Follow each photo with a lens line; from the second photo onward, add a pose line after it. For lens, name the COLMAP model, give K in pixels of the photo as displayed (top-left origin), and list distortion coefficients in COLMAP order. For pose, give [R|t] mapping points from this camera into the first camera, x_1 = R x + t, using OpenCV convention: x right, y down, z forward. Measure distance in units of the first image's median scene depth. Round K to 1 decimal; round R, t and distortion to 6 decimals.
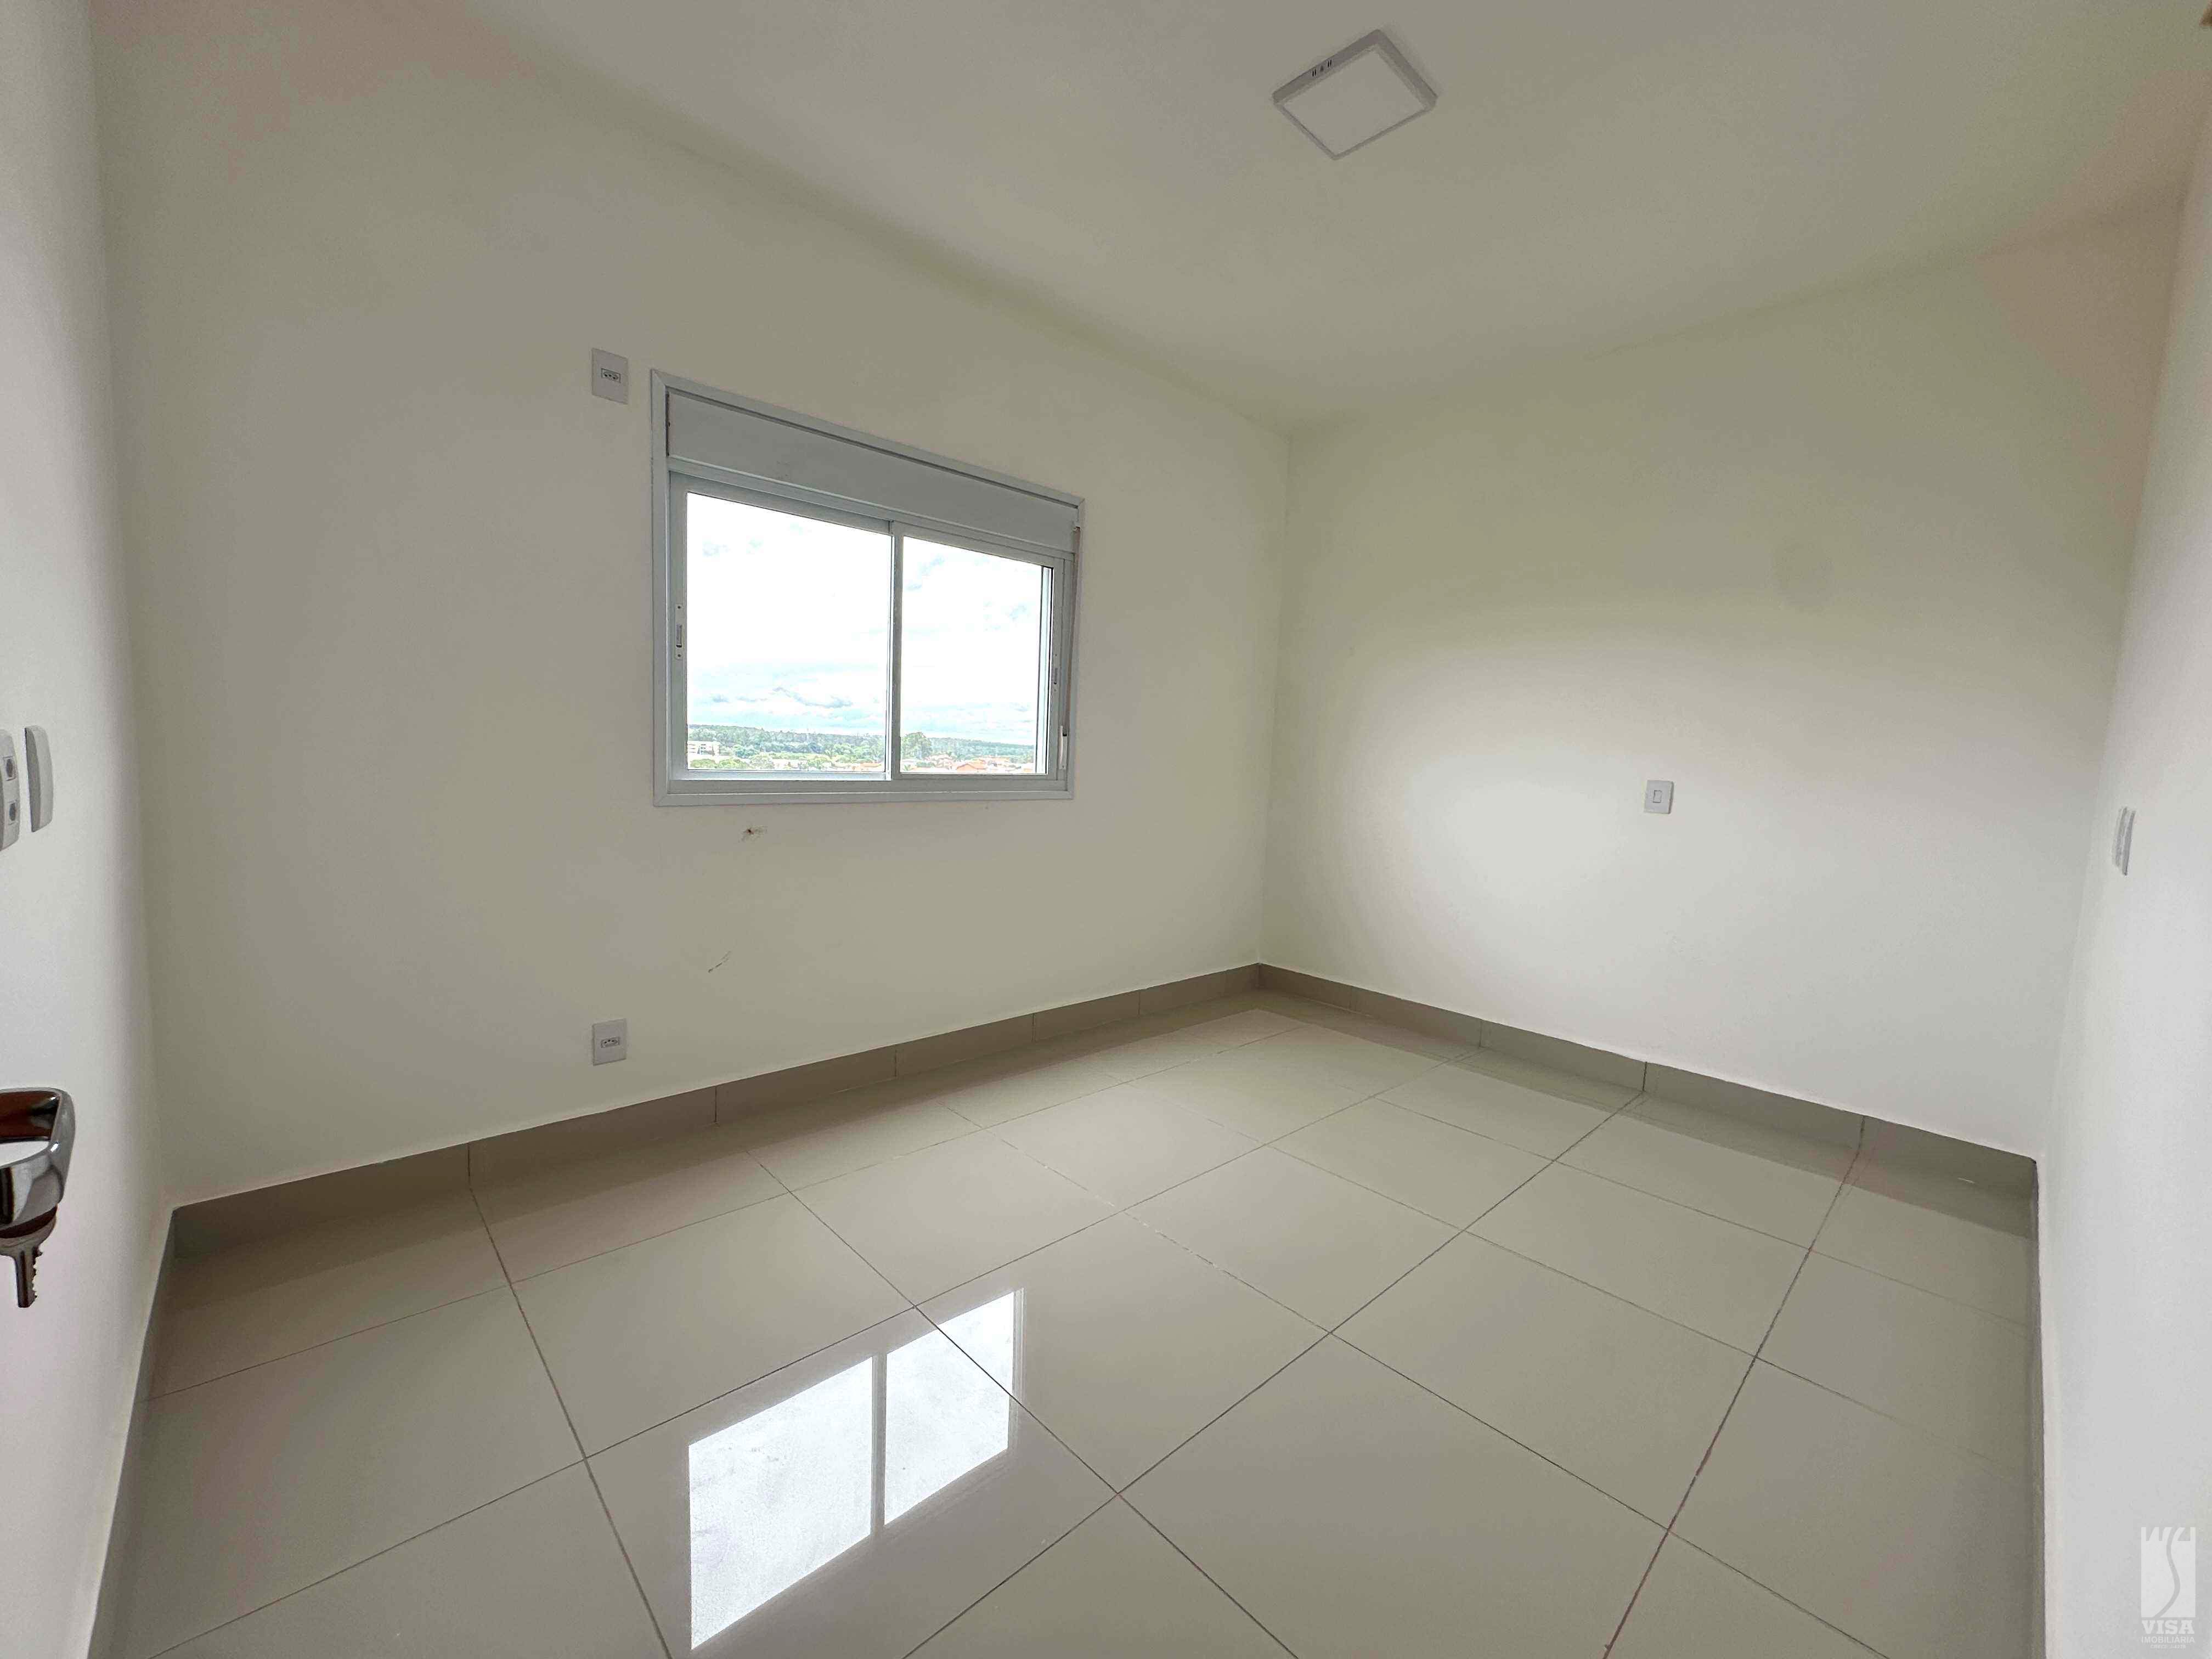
lens RADIAL K [[890.0, 0, 1096.3], [0, 890.0, 828.6], [0, 0, 1]] dist [-0.001768, 0.000536]
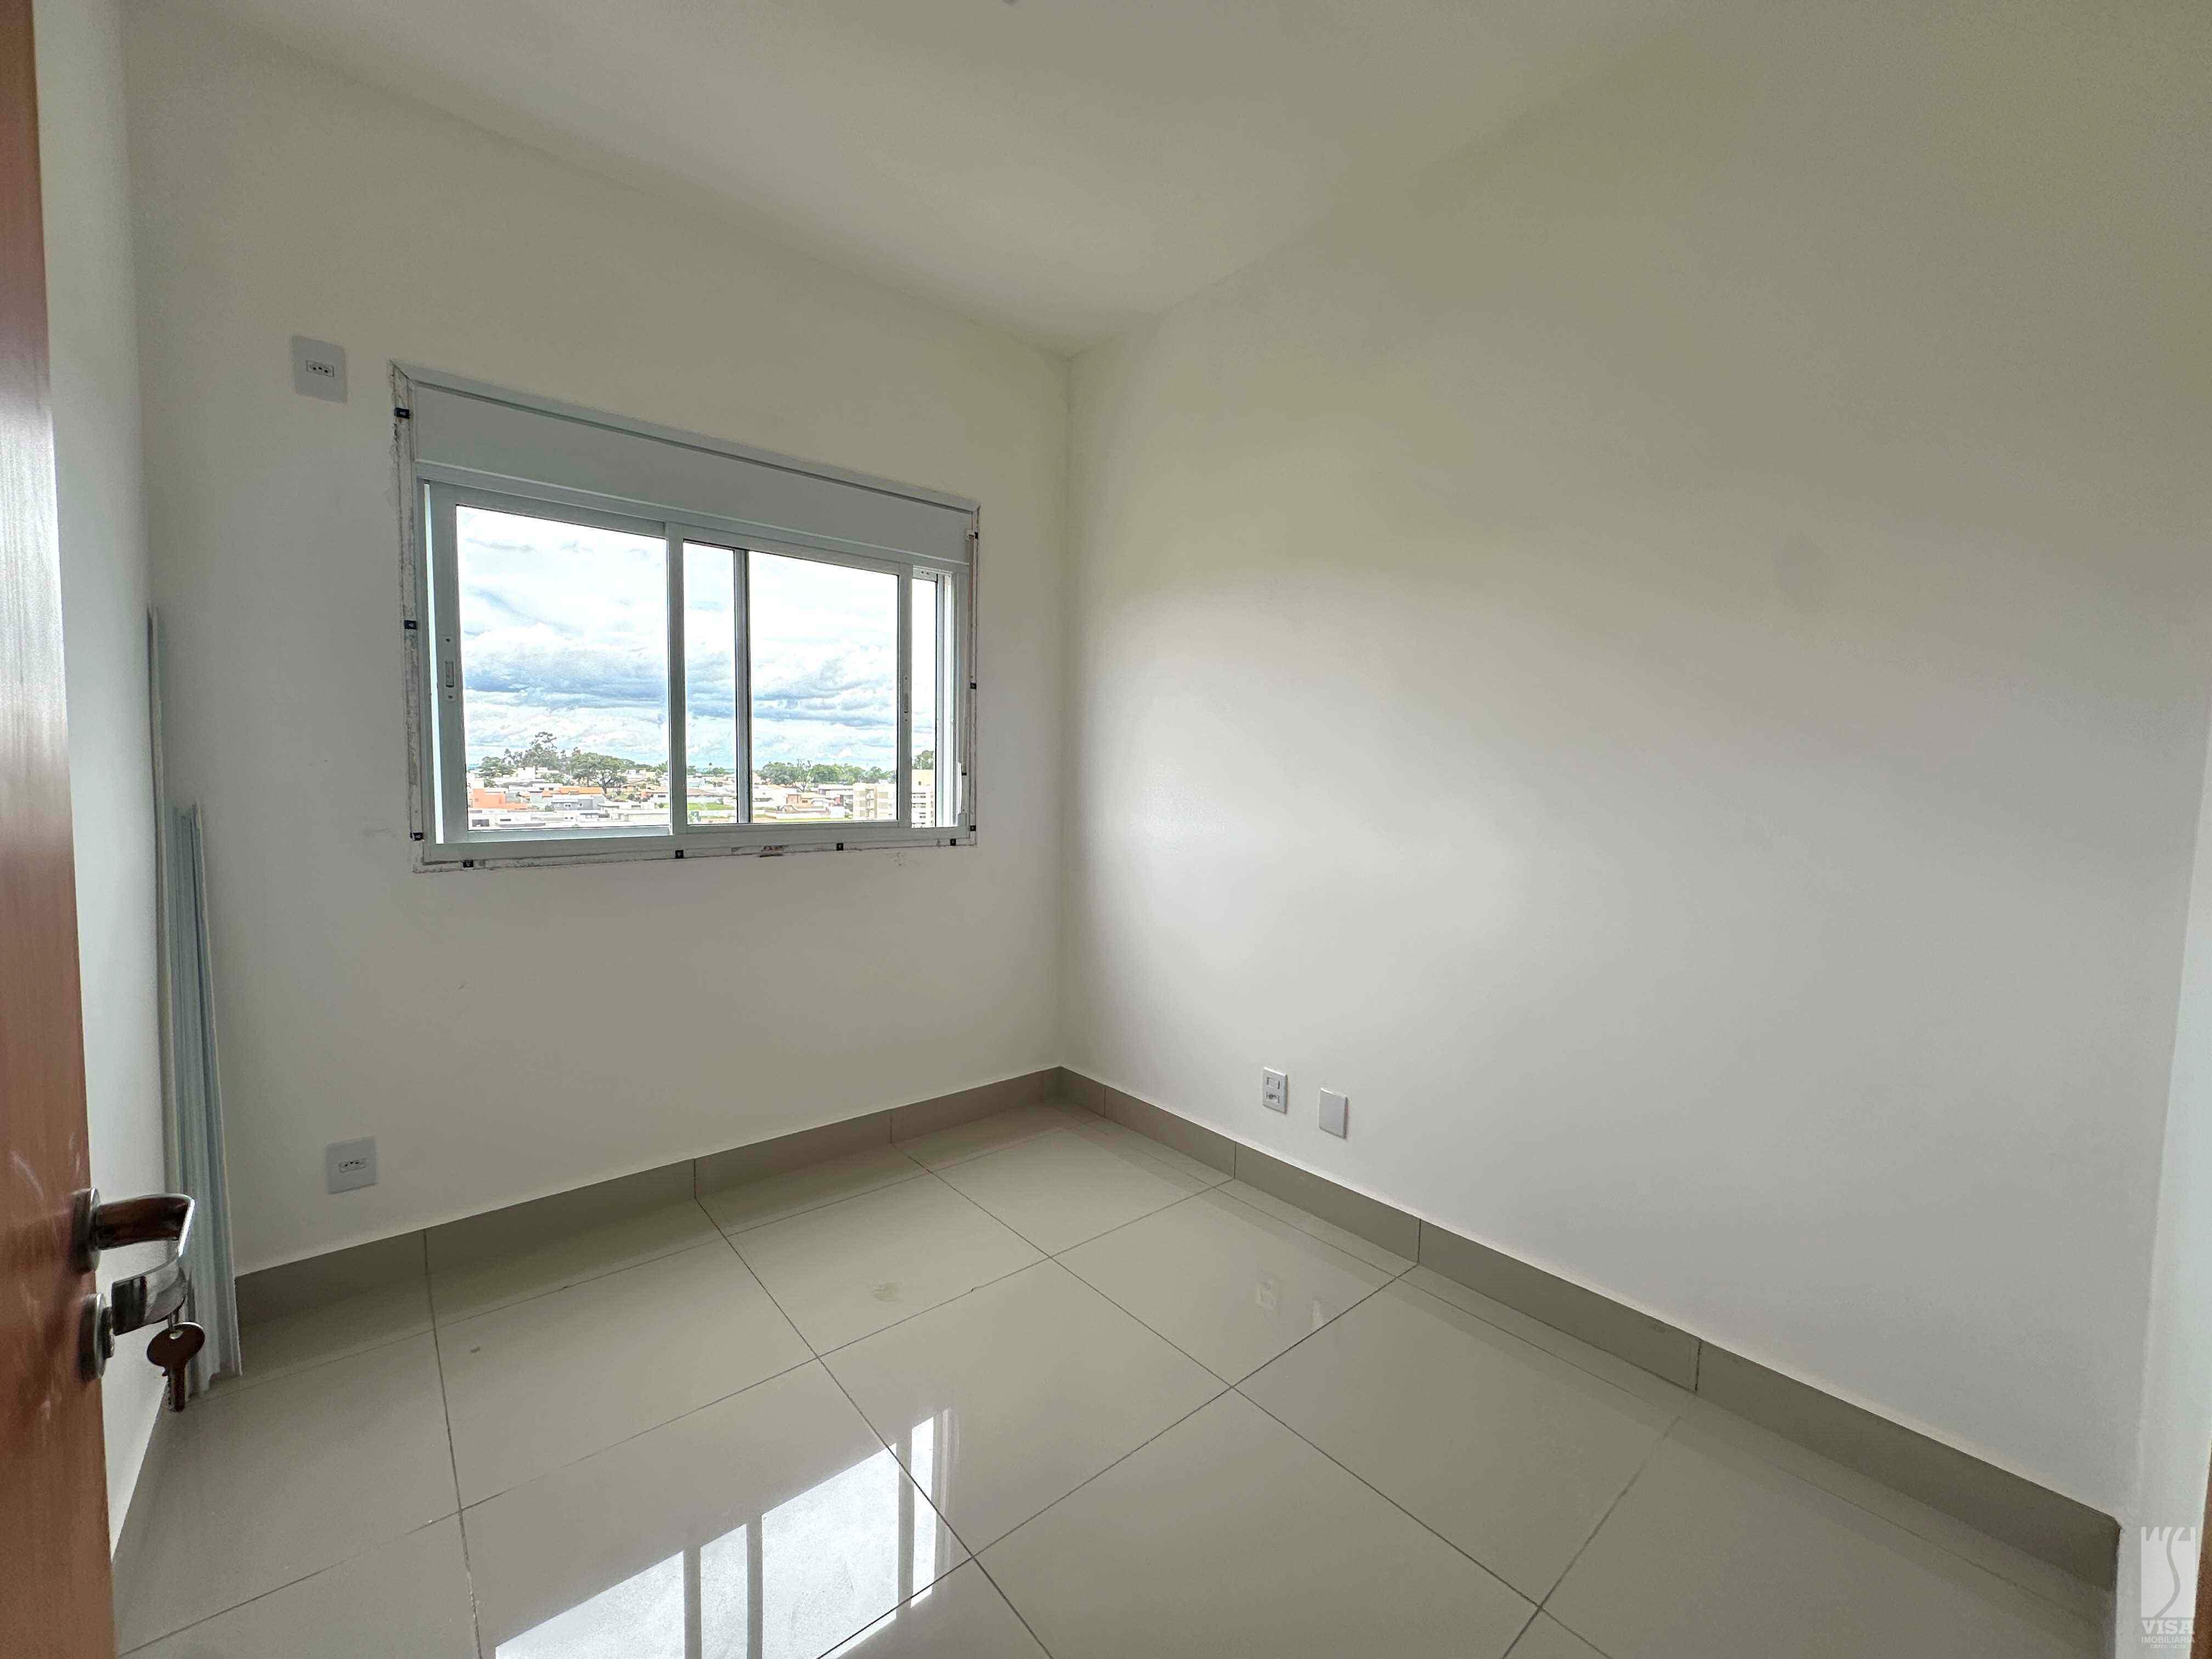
lens RADIAL K [[890.0, 0, 1117.0], [0, 890.0, 828.9], [0, 0, 1]] dist [-0.001768, 0.000536]
pose [[0.998421, -0.039085, -0.040352, 0.203549], [0.037486, 0.998510, -0.039650, -0.011456], [0.041842, 0.038074, 0.998399, 0.194328]]
